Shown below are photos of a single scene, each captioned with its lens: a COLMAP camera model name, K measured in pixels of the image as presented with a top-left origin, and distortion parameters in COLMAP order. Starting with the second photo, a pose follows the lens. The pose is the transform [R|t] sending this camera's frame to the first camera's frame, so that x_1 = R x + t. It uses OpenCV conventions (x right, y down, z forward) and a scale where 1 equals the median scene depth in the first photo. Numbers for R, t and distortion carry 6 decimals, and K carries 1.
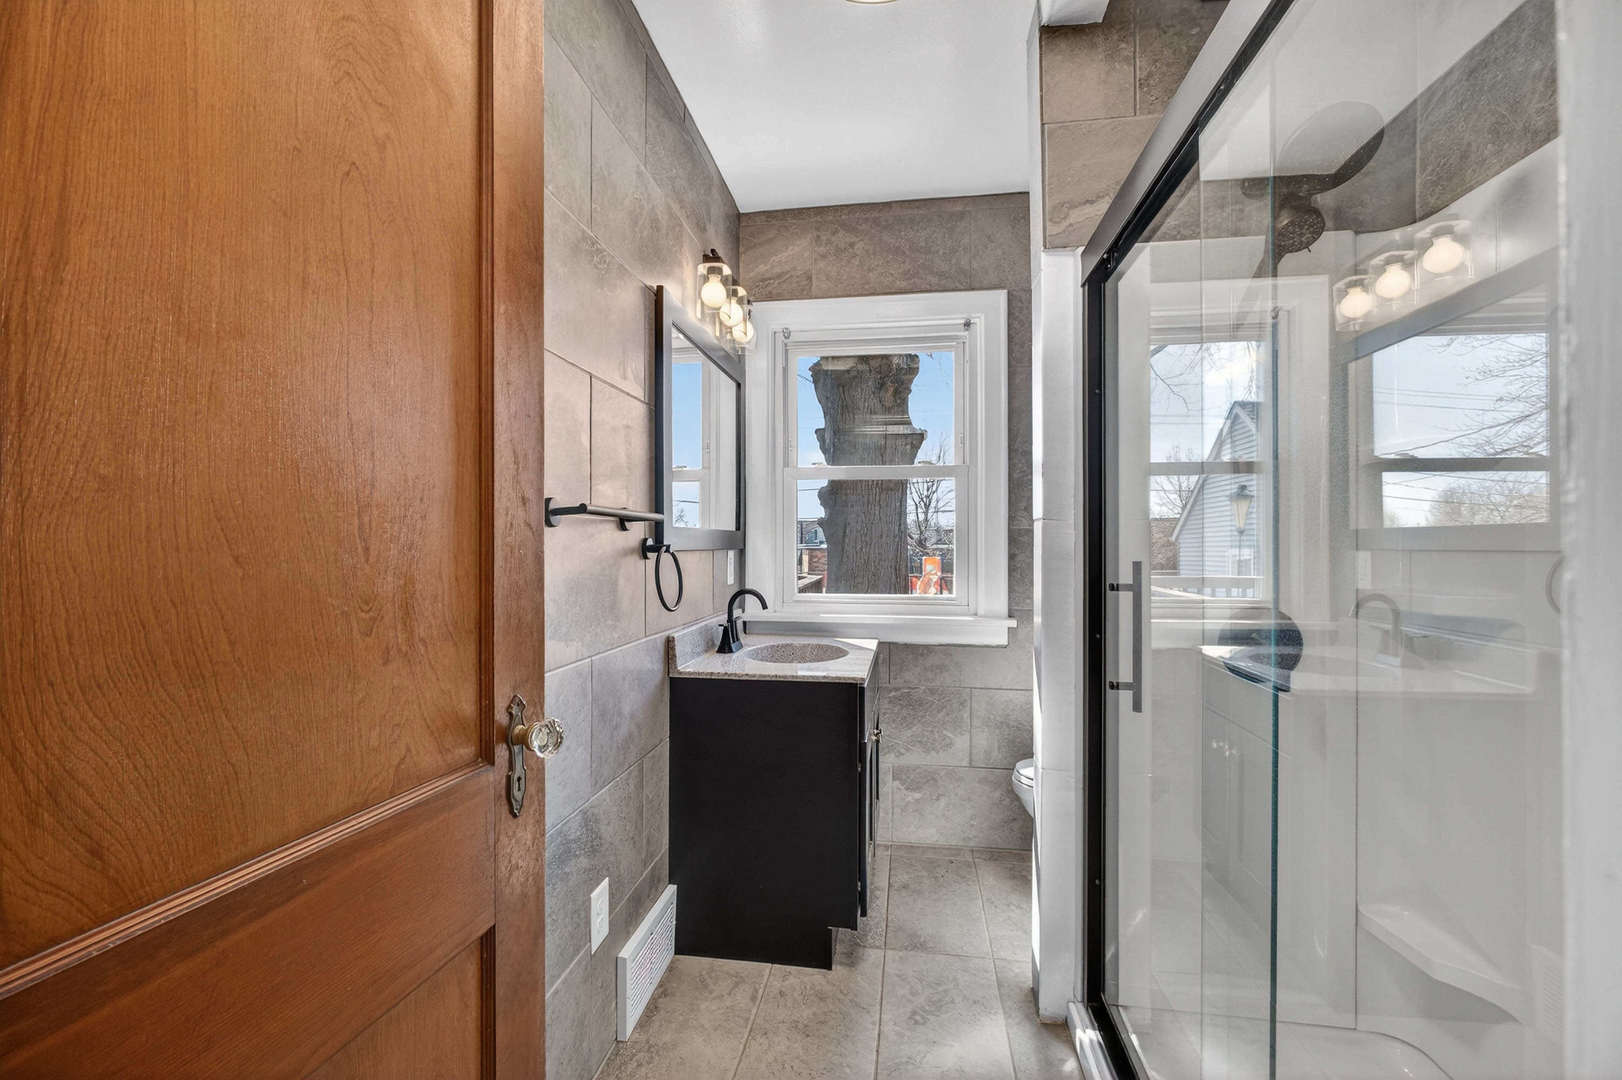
lens RADIAL K [[696.7, 0, 811.0], [0, 696.7, 540.0], [0, 0, 1]] dist [-0.003174, 0.006331]
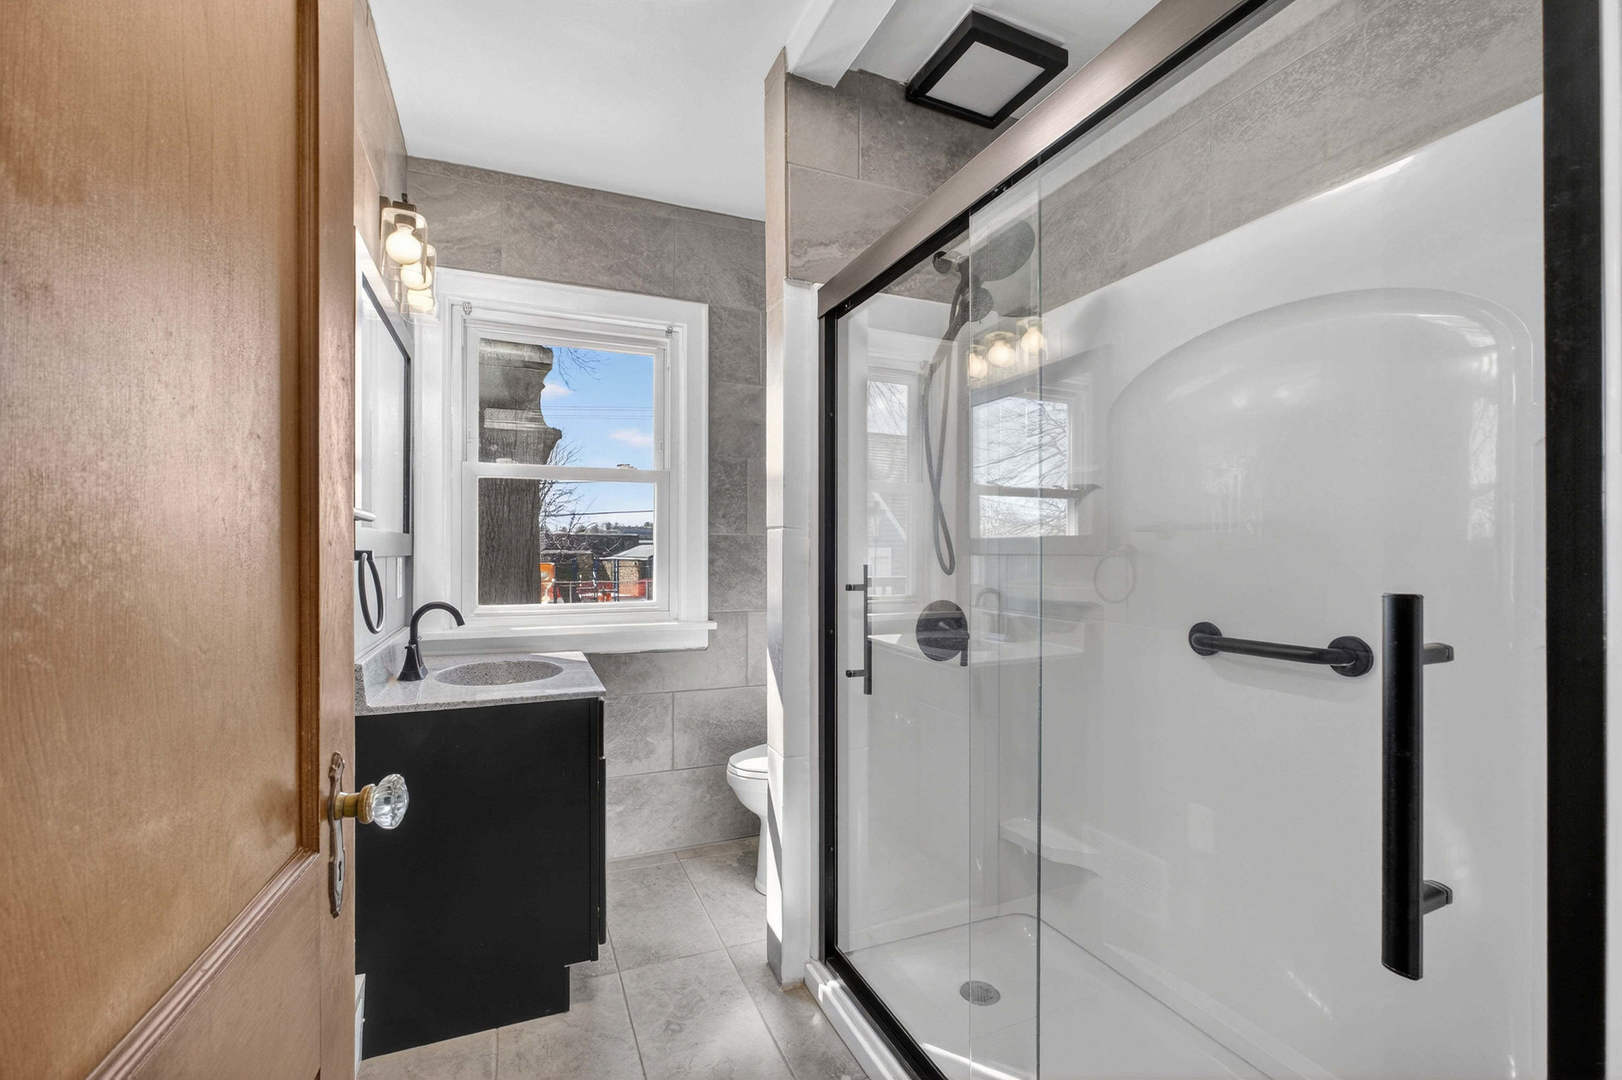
lens RADIAL K [[696.3, 0, 808.4], [0, 696.3, 547.4], [0, 0, 1]] dist [-0.000808, -0.000098]
pose [[0.856512, 0.002494, 0.516121, -0.153961], [-0.003972, 0.999991, 0.001759, -0.000358], [-0.516112, -0.003556, 0.856514, 0.041319]]
